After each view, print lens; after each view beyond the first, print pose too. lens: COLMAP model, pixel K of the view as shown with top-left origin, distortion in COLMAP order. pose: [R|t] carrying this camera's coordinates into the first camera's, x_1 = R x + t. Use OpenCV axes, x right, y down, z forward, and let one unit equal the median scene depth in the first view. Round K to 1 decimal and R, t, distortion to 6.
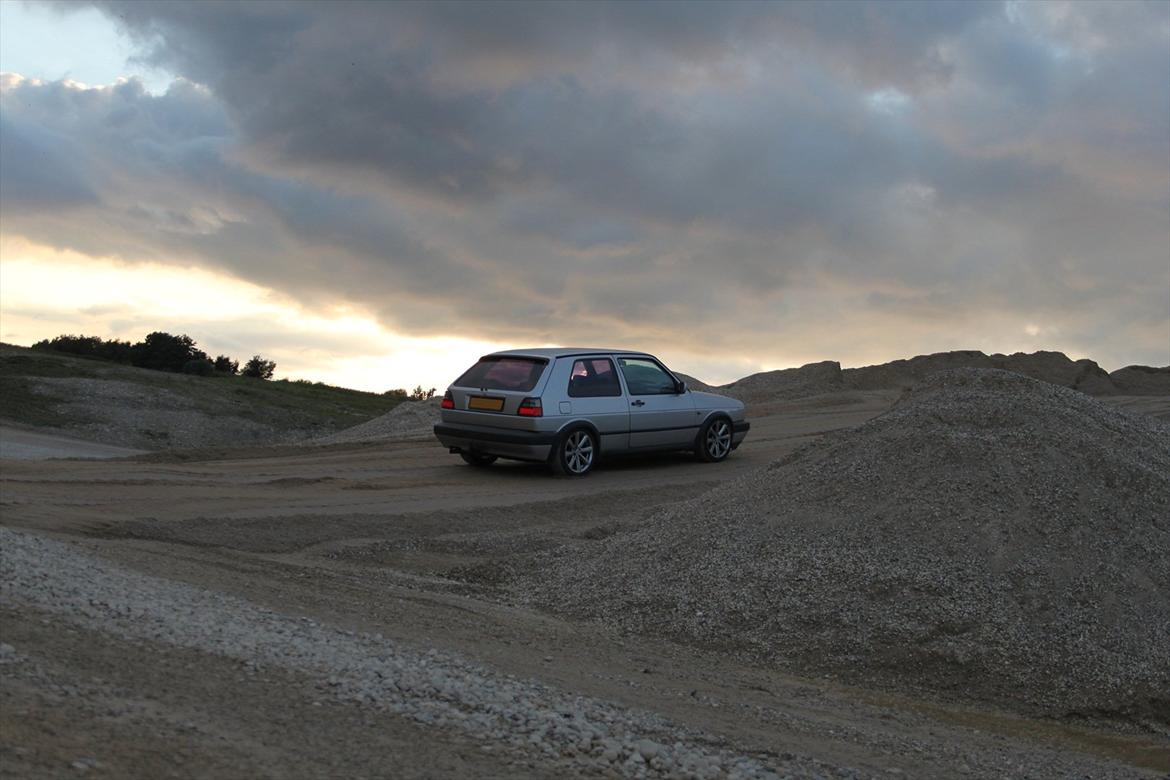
lens RADIAL K [[1466.8, 0, 585.0], [0, 1466.8, 390.0], [0, 0, 1]] dist [-0.050994, 0.086420]
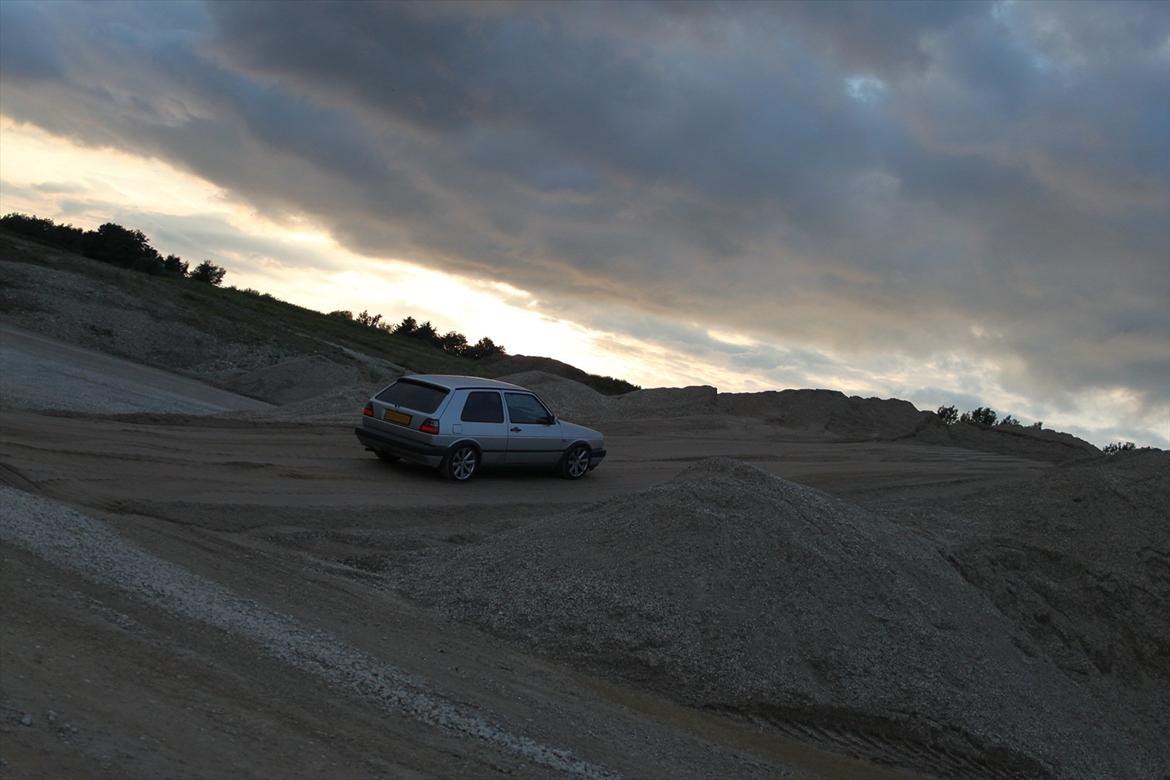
lens RADIAL K [[1466.8, 0, 585.0], [0, 1466.8, 390.0], [0, 0, 1]] dist [-0.050994, 0.086420]
pose [[0.990688, 0.129709, 0.041388, 0.041099], [-0.131149, 0.990773, 0.034200, -0.082911], [-0.036570, -0.039310, 0.998558, -0.308032]]
